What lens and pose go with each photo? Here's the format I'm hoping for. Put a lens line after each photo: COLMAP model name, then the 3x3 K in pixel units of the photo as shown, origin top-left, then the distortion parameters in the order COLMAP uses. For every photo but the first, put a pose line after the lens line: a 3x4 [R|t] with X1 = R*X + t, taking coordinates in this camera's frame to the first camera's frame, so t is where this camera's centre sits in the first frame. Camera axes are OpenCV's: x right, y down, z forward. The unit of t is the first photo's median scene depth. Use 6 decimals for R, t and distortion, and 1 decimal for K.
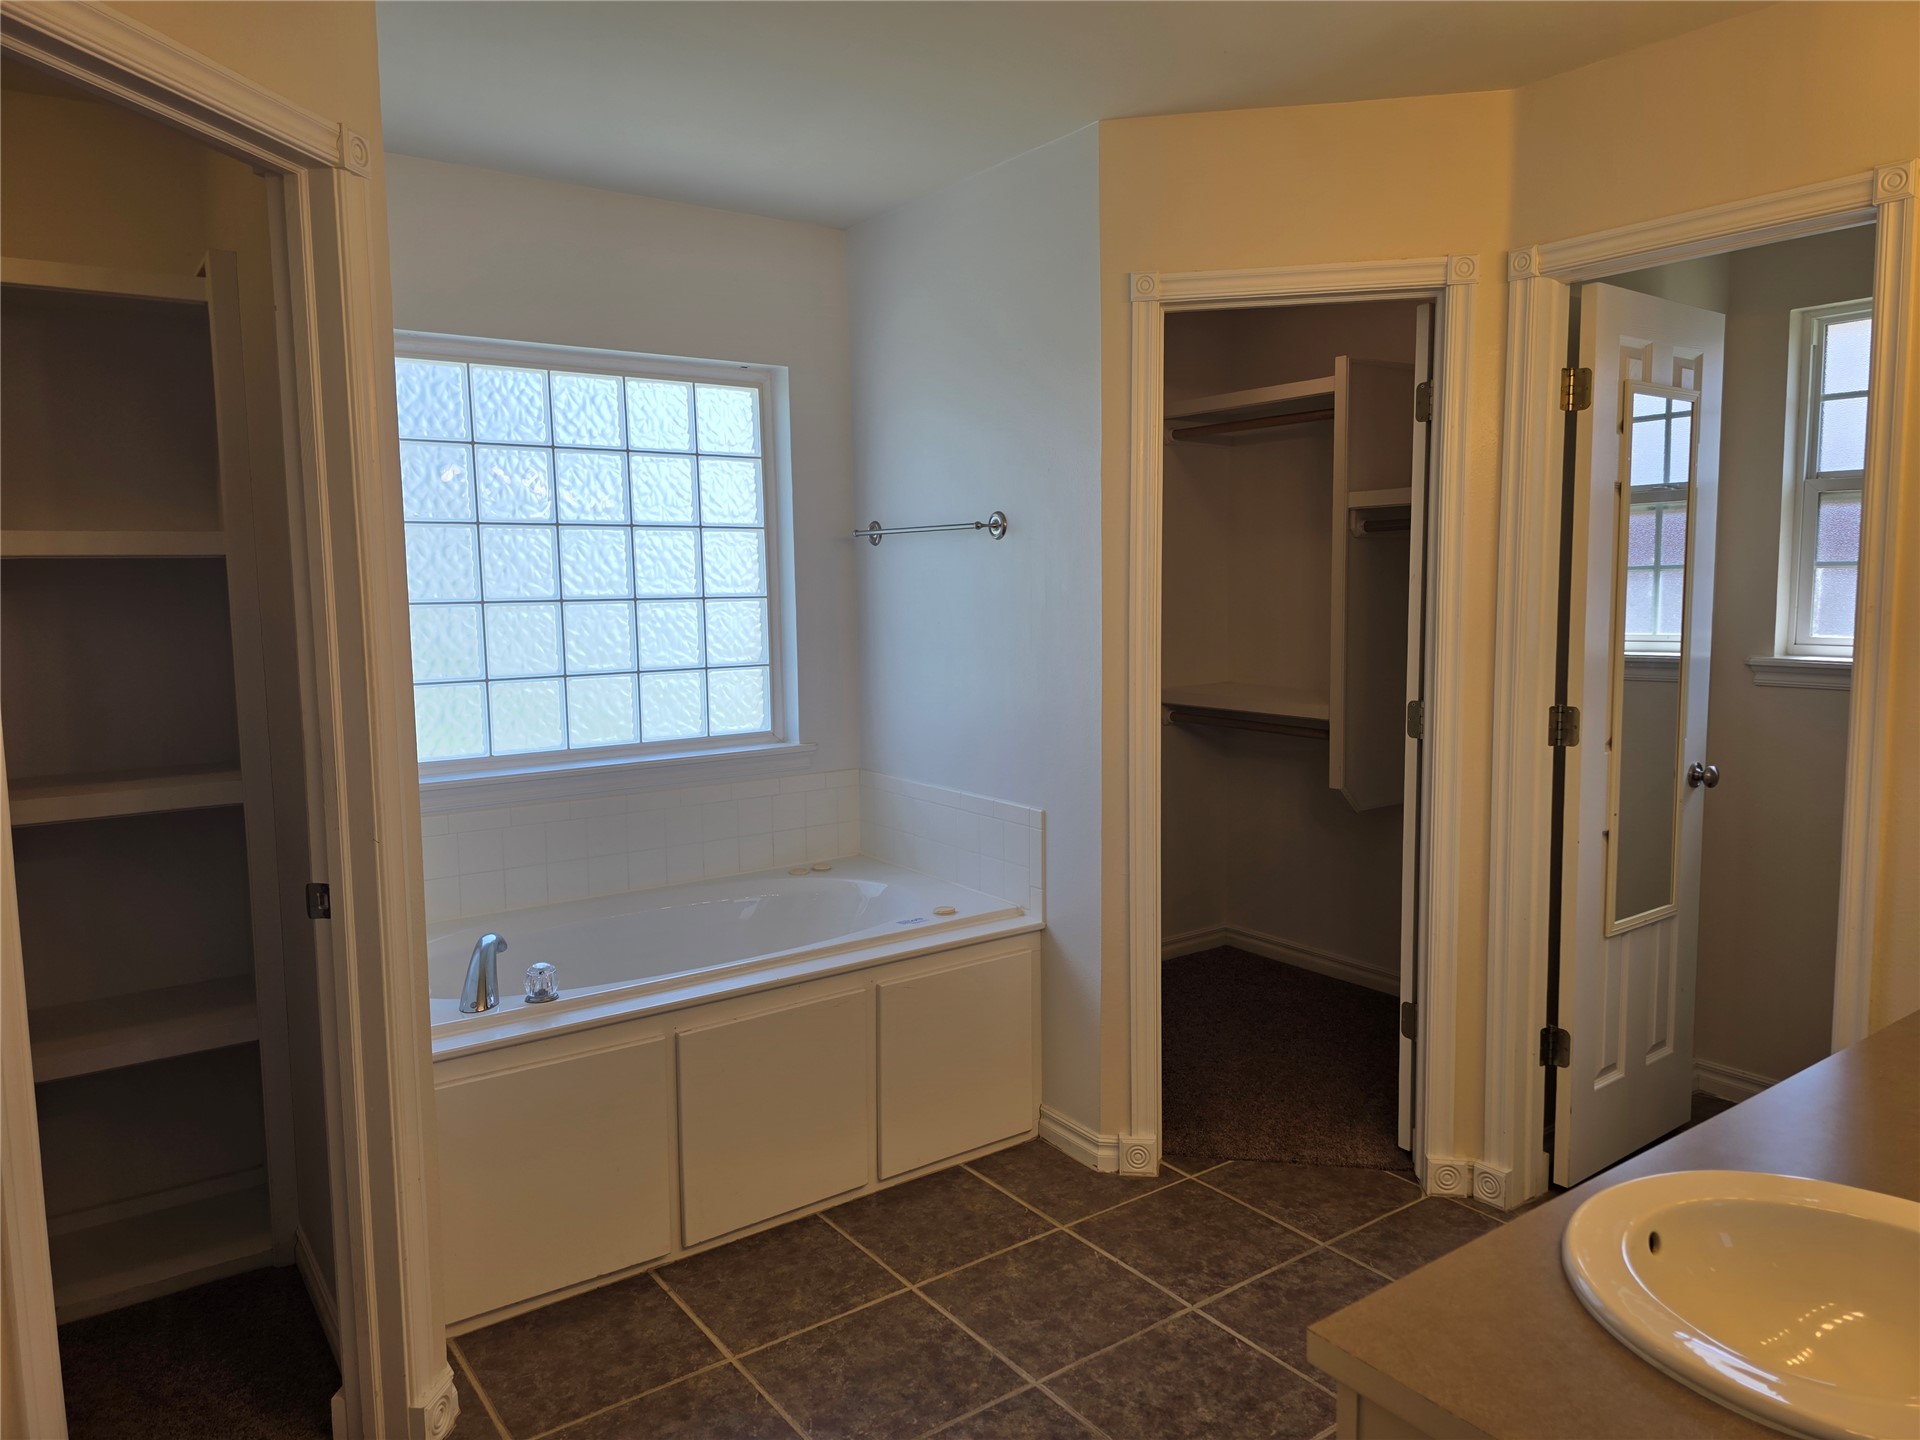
lens RADIAL K [[1290.5, 0, 963.6], [0, 1290.5, 707.2], [0, 0, 1]] dist [0.056569, -0.055208]
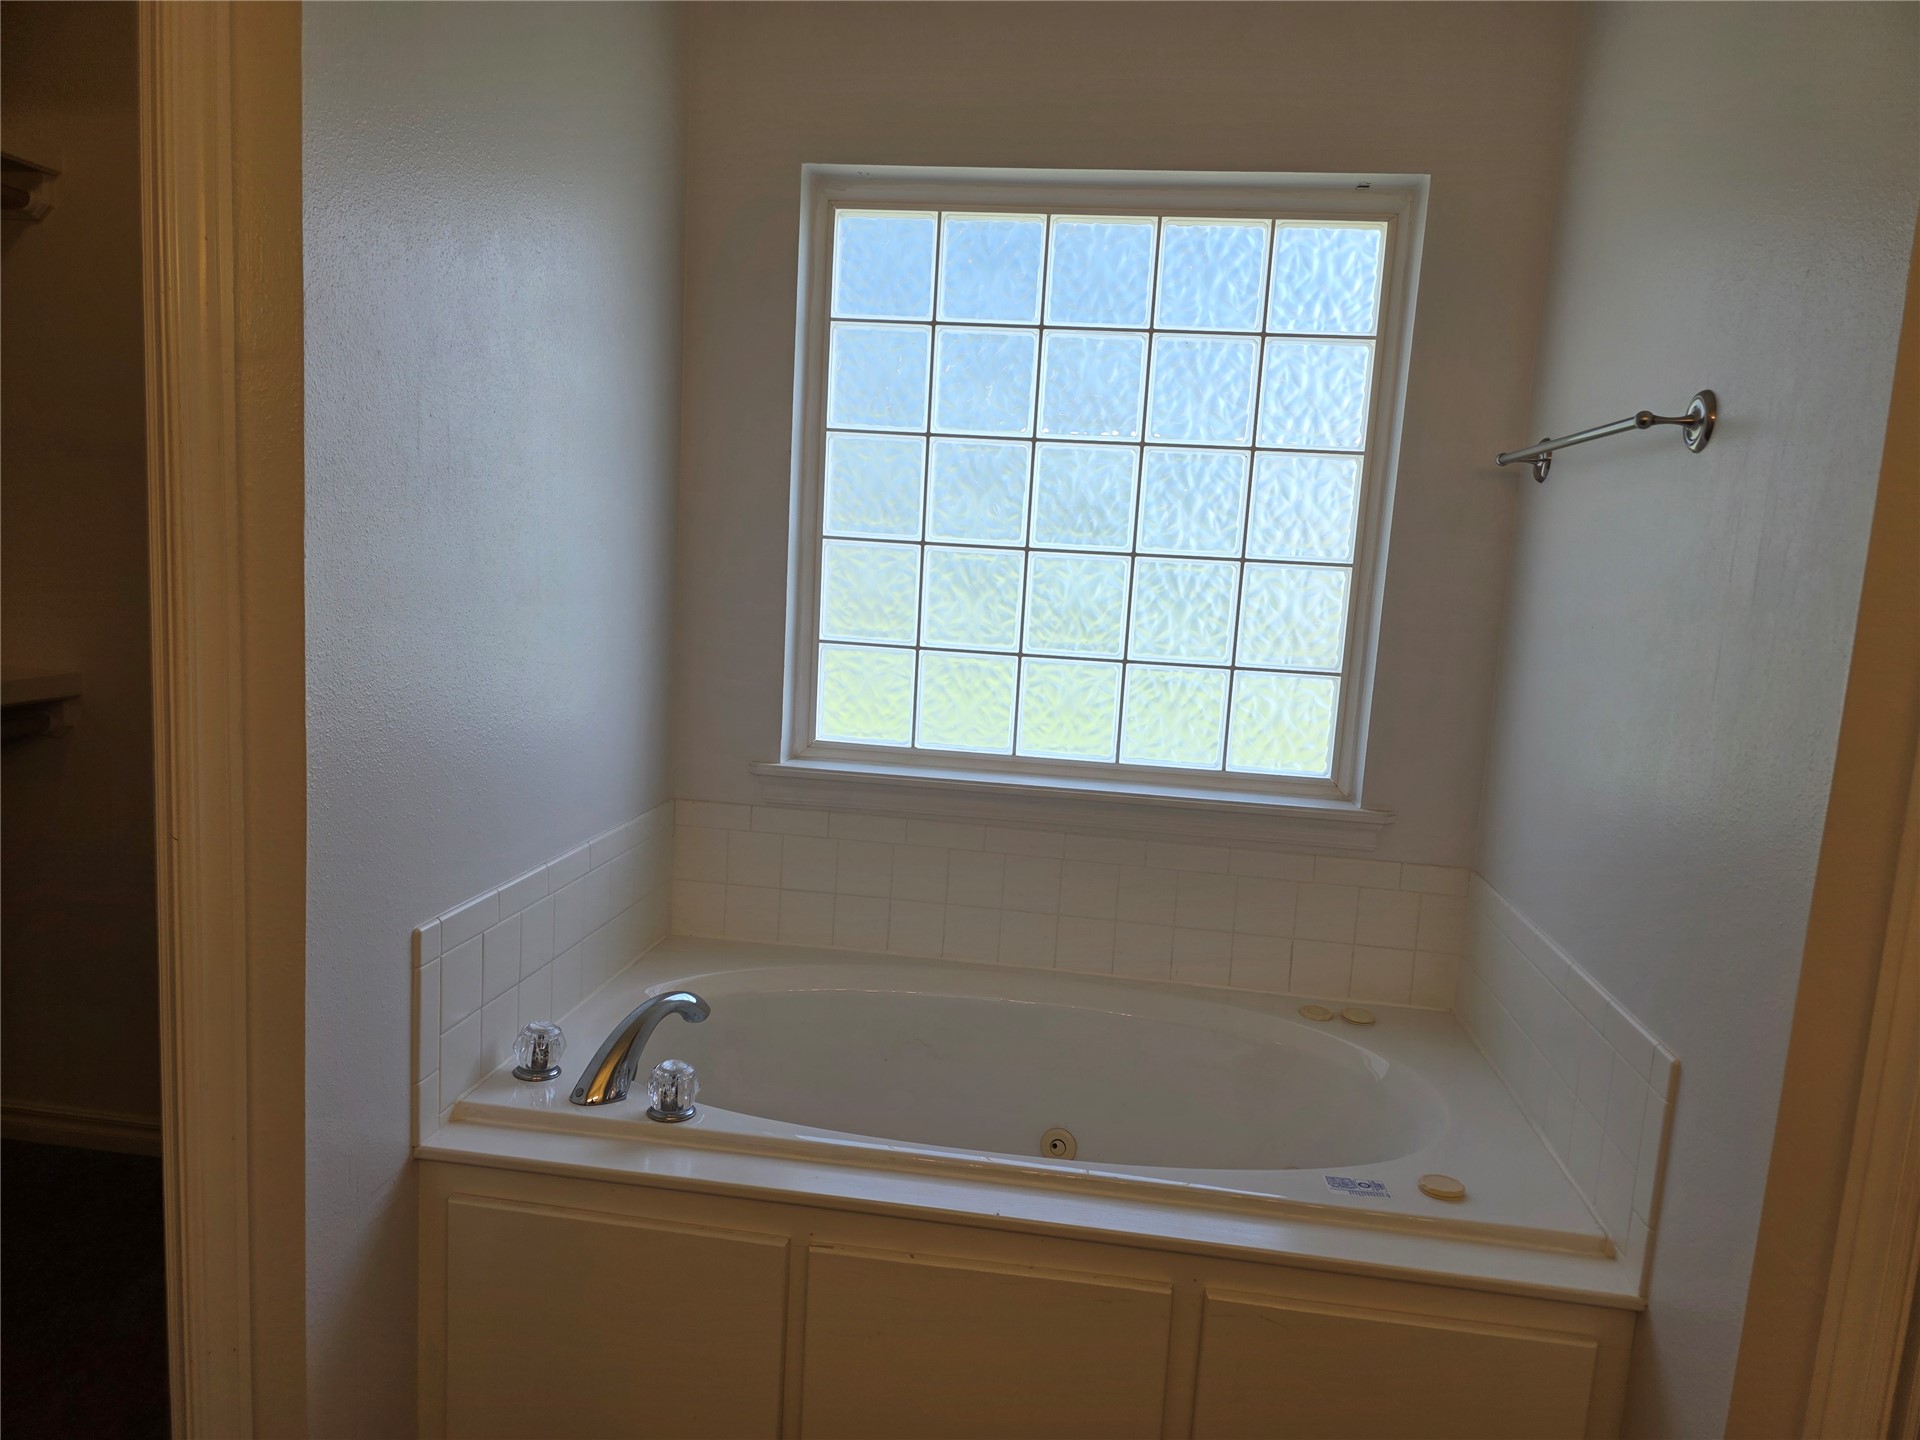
lens RADIAL K [[1290.5, 0, 954.4], [0, 1290.5, 740.4], [0, 0, 1]] dist [0.056569, -0.055208]
pose [[0.726629, 0.151262, -0.670171, 0.151742], [-0.133837, 0.987939, 0.077872, -0.028113], [0.673868, 0.033110, 0.738110, 0.453727]]
